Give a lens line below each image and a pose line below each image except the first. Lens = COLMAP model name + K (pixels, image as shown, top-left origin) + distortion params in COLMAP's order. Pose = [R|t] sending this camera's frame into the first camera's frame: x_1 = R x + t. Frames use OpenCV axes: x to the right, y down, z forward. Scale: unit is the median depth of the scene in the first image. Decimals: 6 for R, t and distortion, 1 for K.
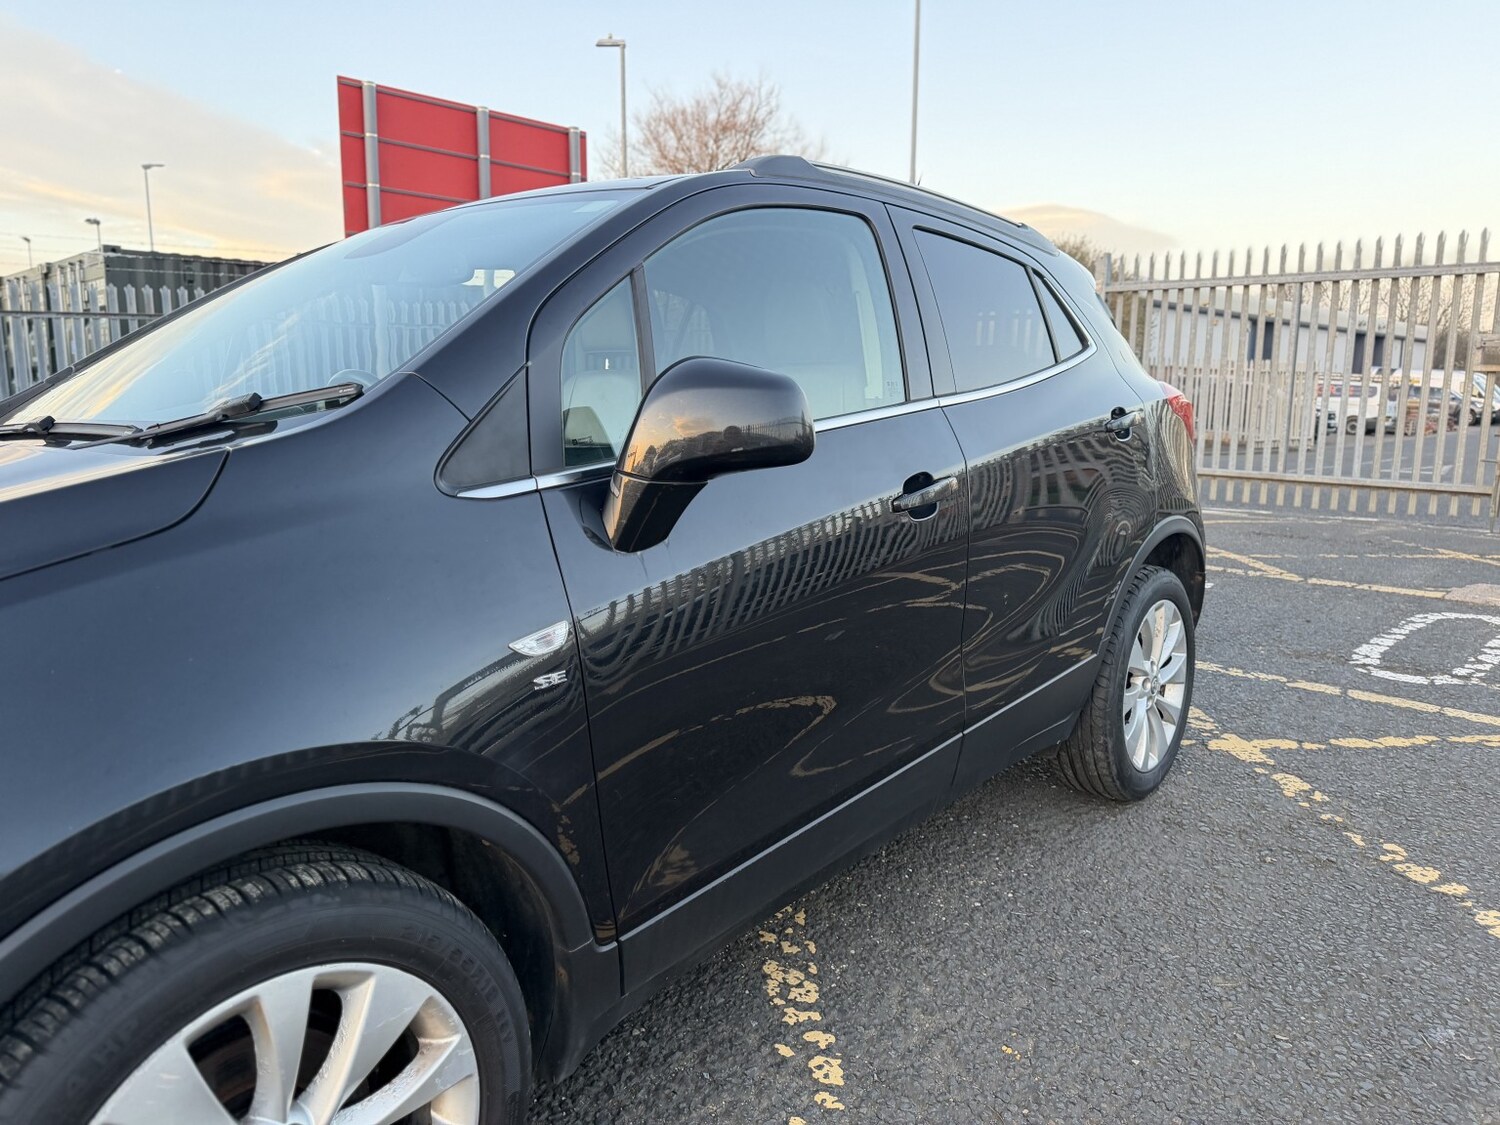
lens RADIAL K [[1061.8, 0, 750.7], [0, 1061.8, 555.4], [0, 0, 1]] dist [0.004266, -0.005025]
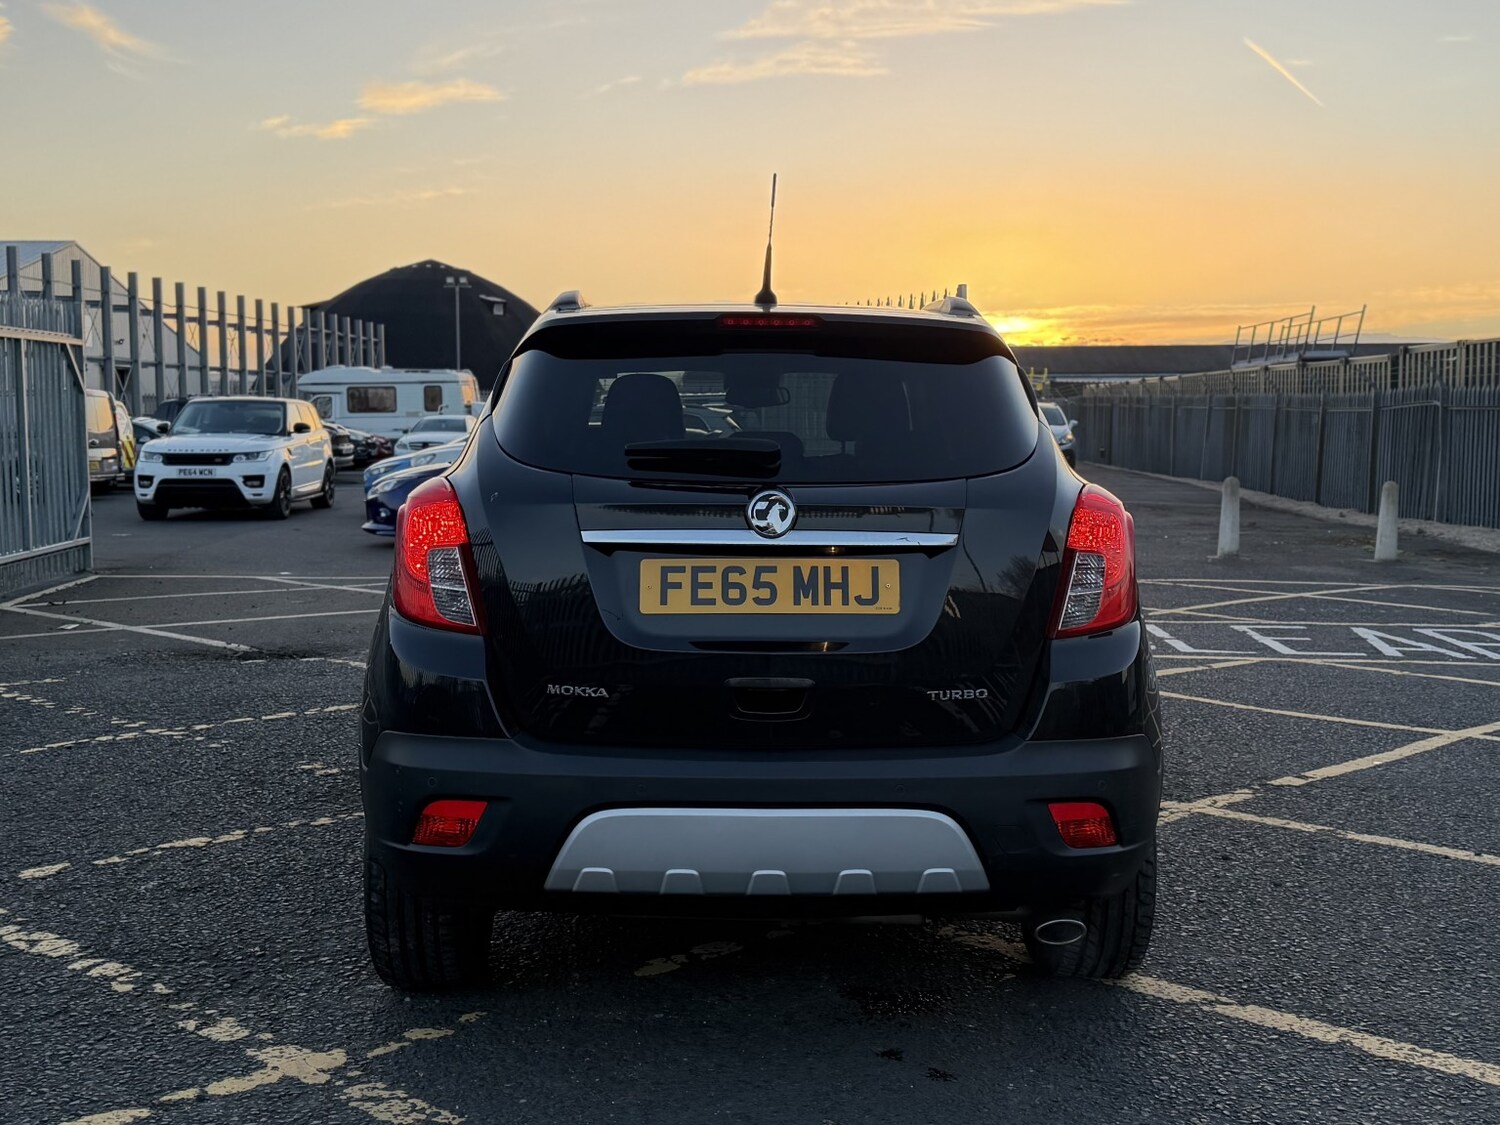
lens RADIAL K [[1653.1, 0, 788.1], [0, 1653.1, 559.0], [0, 0, 1]] dist [0.200275, -0.460266]
pose [[-0.732544, 0.048819, -0.678967, 0.974763], [-0.114613, 0.974340, 0.193714, -0.353569], [0.671001, 0.219722, -0.708152, 1.965176]]
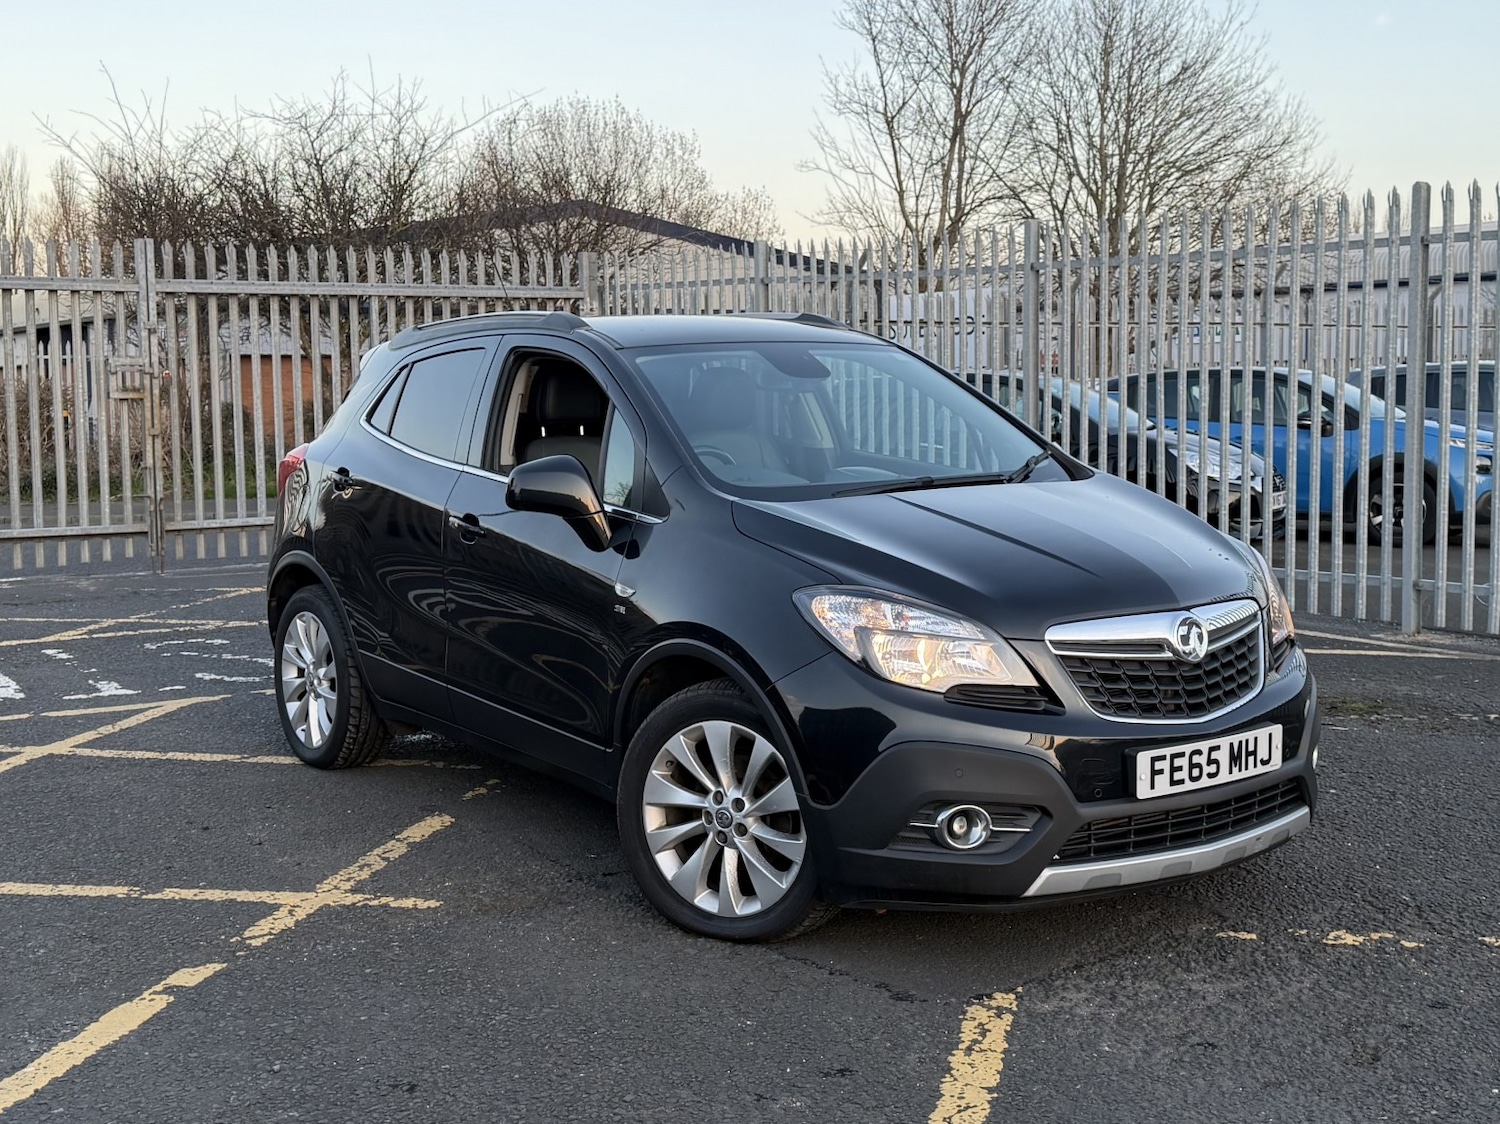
lens RADIAL K [[1822.1, 0, 809.2], [0, 1822.1, 516.0], [0, 0, 1]] dist [0.195040, -0.467134]
pose [[0.211803, -0.077919, 0.974201, -1.937267], [0.166072, 0.985189, 0.042691, -0.118549], [-0.963099, 0.152746, 0.221606, 0.259011]]
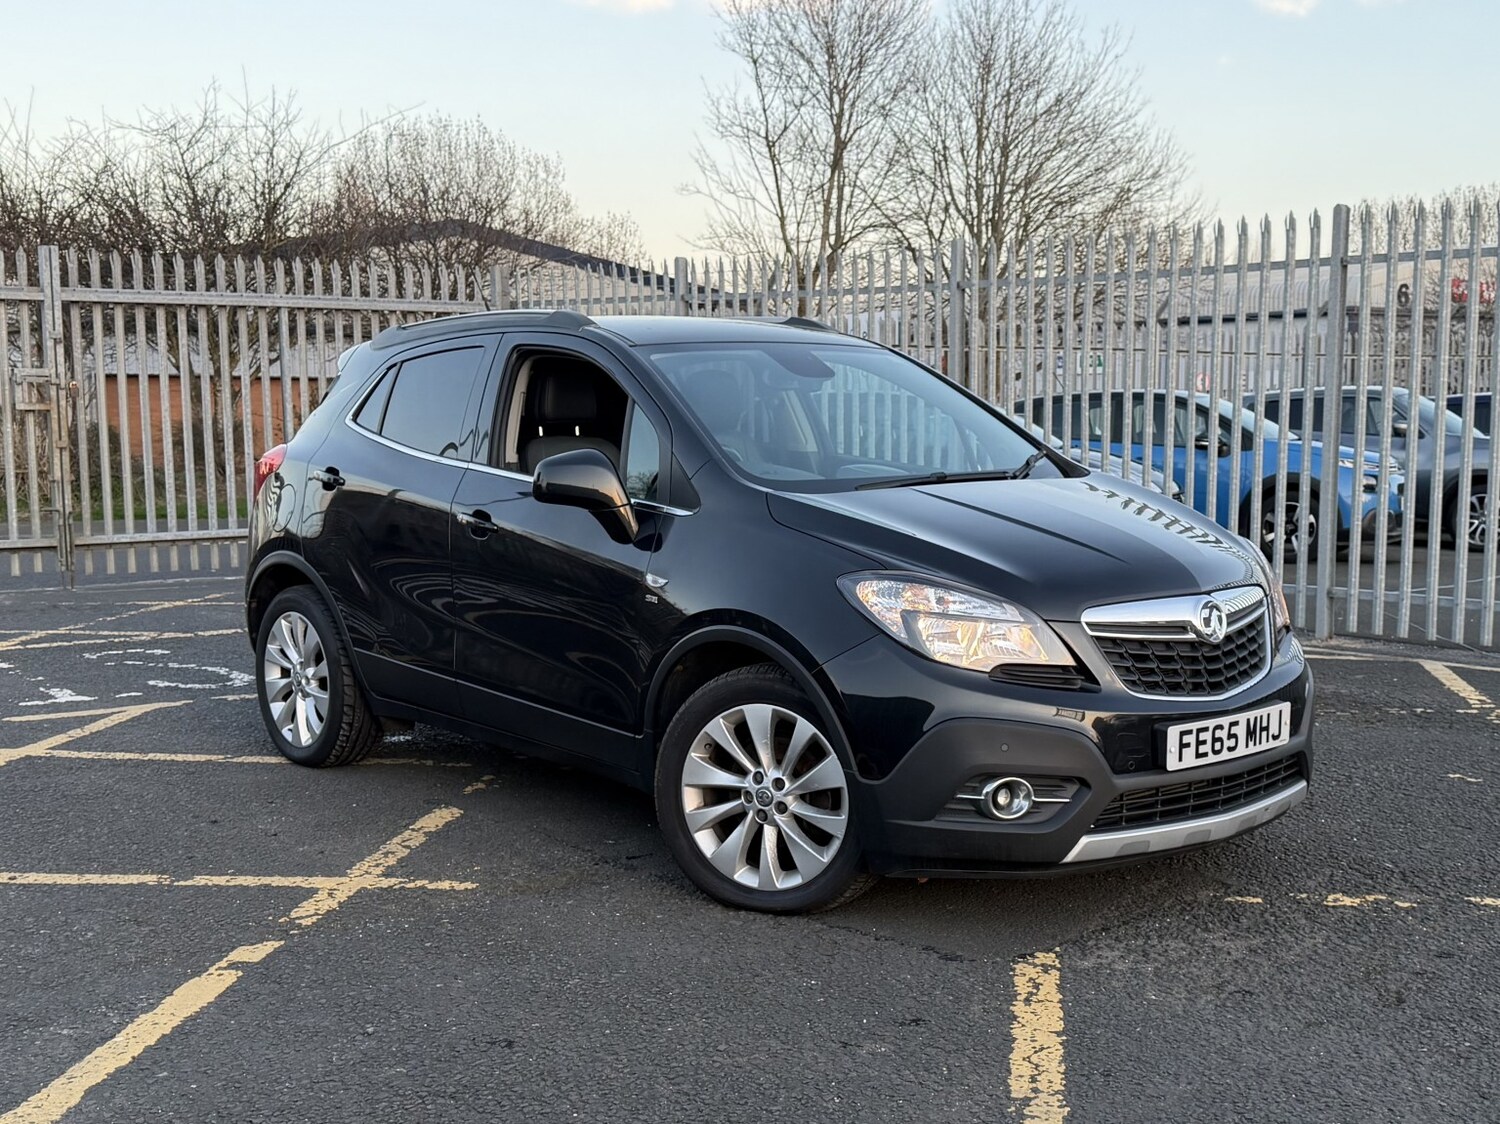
lens RADIAL K [[1802.9, 0, 827.2], [0, 1802.9, 628.7], [0, 0, 1]] dist [0.190448, -0.459470]
pose [[0.127524, -0.122711, 0.984215, -1.997232], [0.161597, 0.981628, 0.101450, -0.110795], [-0.978583, 0.146109, 0.145011, 0.394006]]
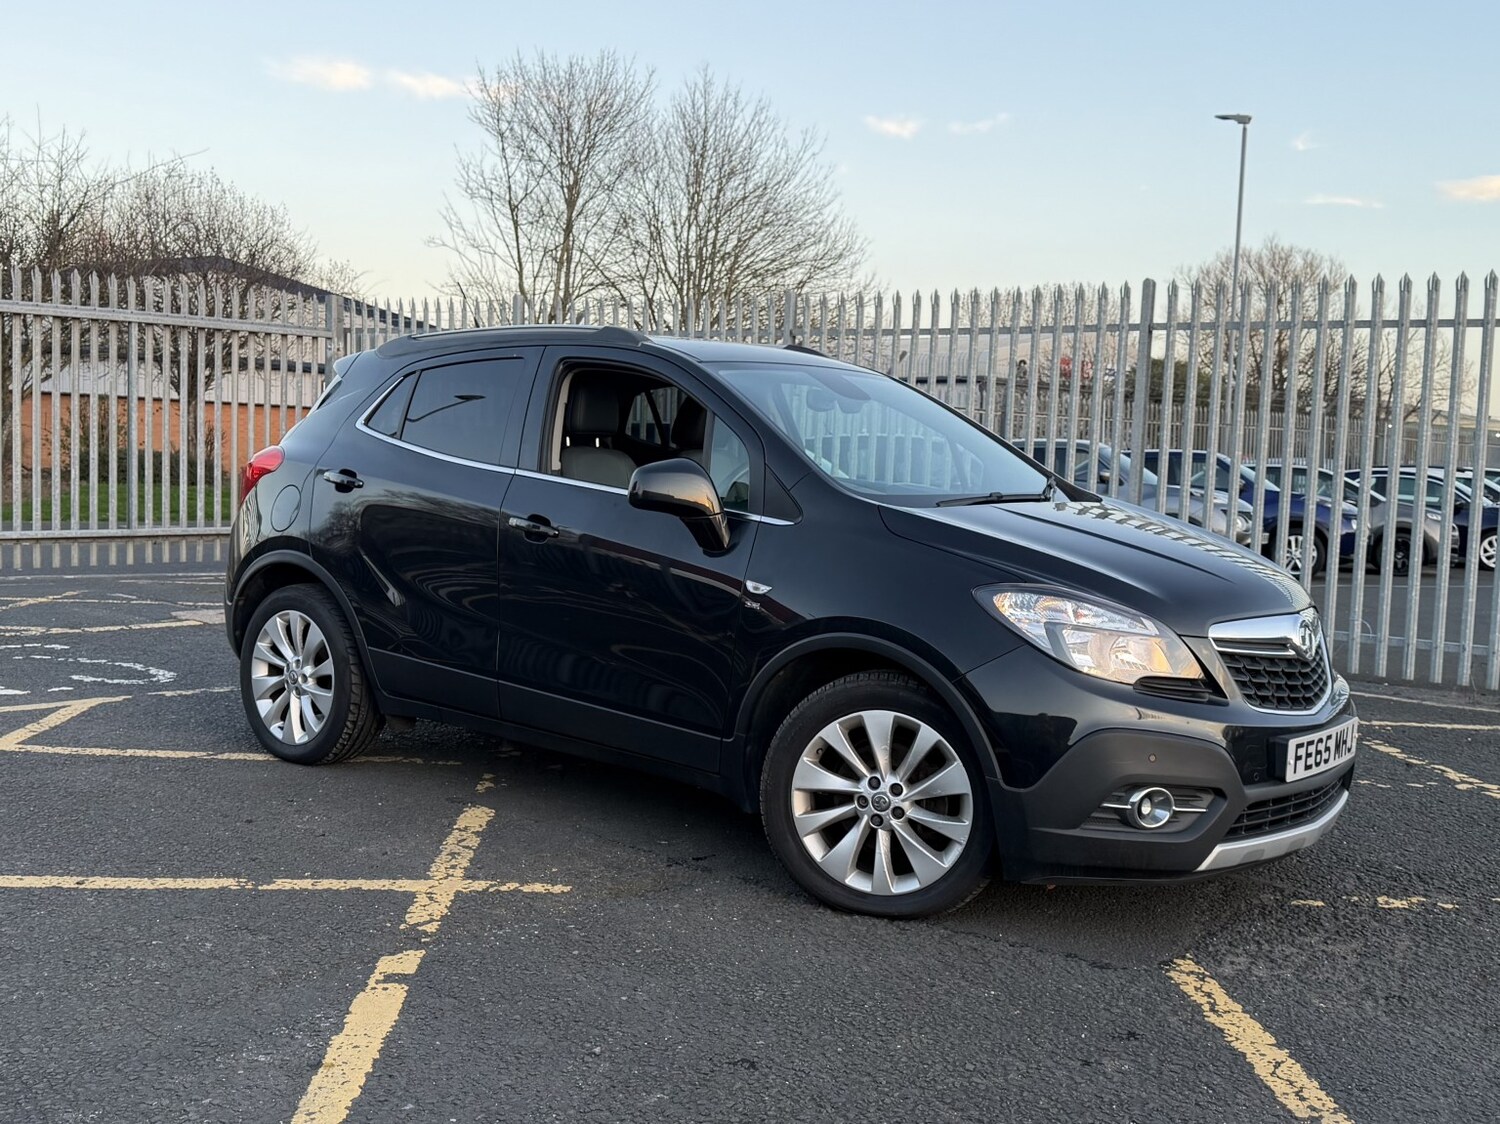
lens RADIAL K [[1565.2, 0, 744.9], [0, 1565.2, 564.9], [0, 0, 1]] dist [0.194876, -0.458380]
pose [[-0.020617, -0.075574, 0.996927, -1.857698], [0.124042, 0.989241, 0.077557, -0.145533], [-0.992063, 0.125260, -0.011020, 0.780011]]
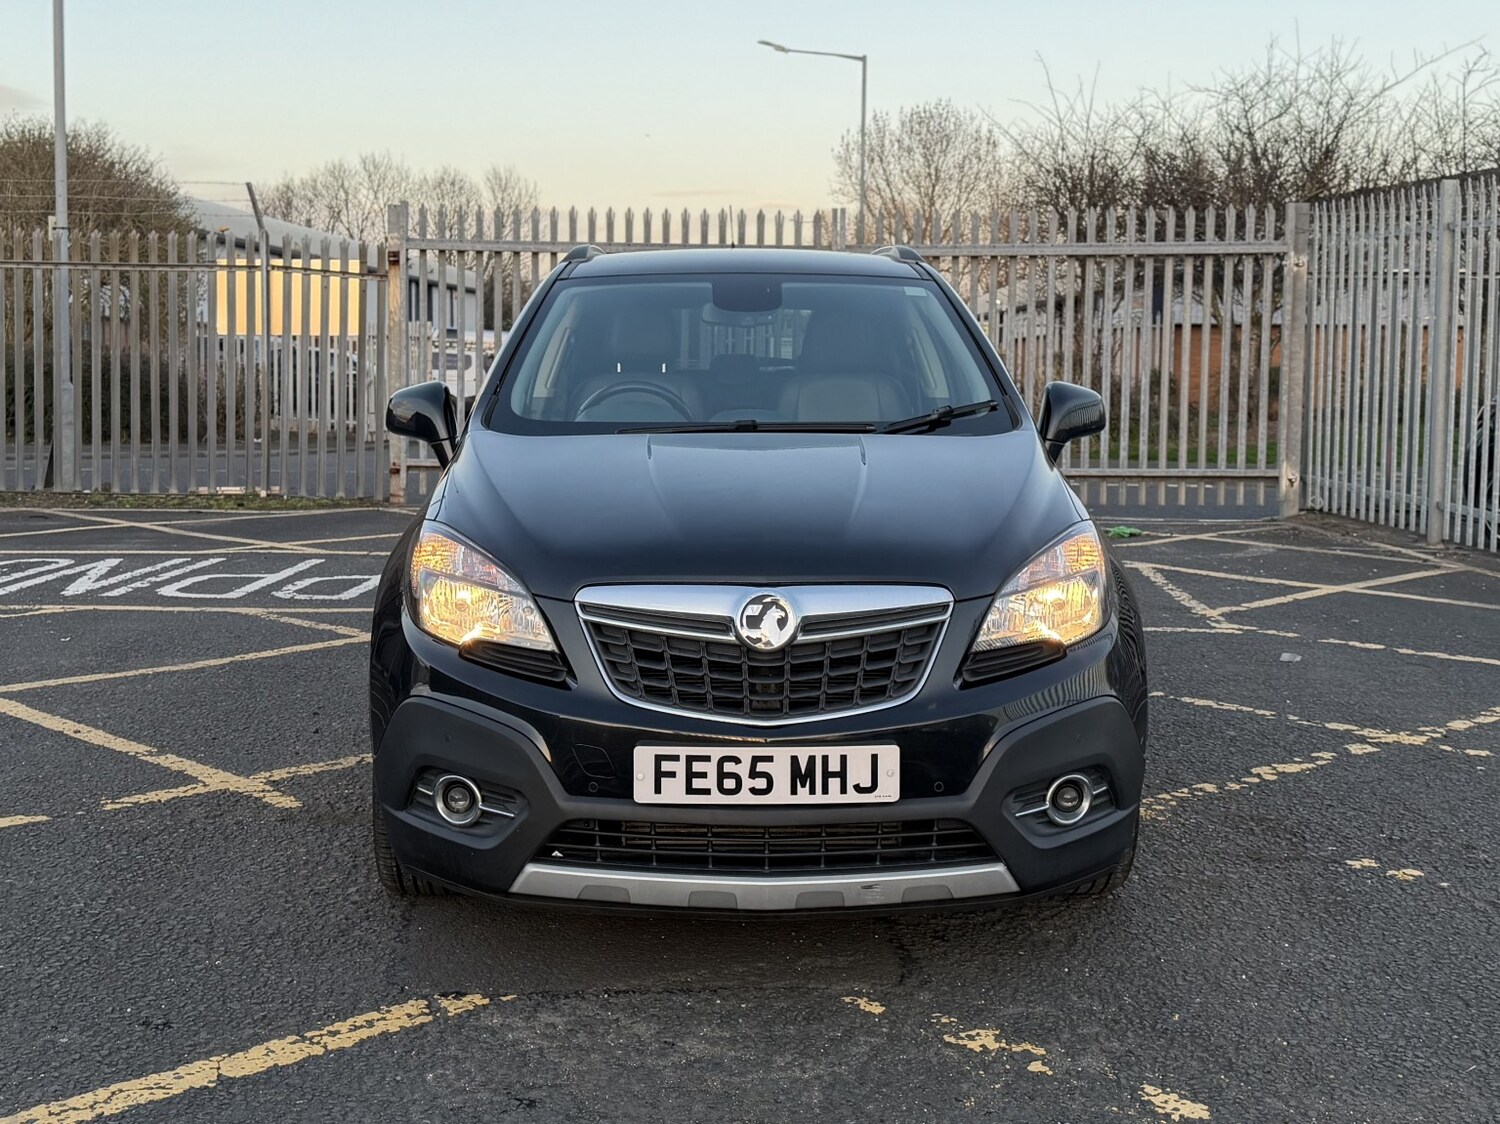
lens RADIAL K [[1765.6, 0, 721.9], [0, 1765.6, 500.9], [0, 0, 1]] dist [0.216521, -0.512504]
pose [[0.751981, -0.050805, 0.657224, -1.261901], [0.098016, 0.994560, -0.035265, 0.041838], [-0.651857, 0.090937, 0.752870, -0.503428]]
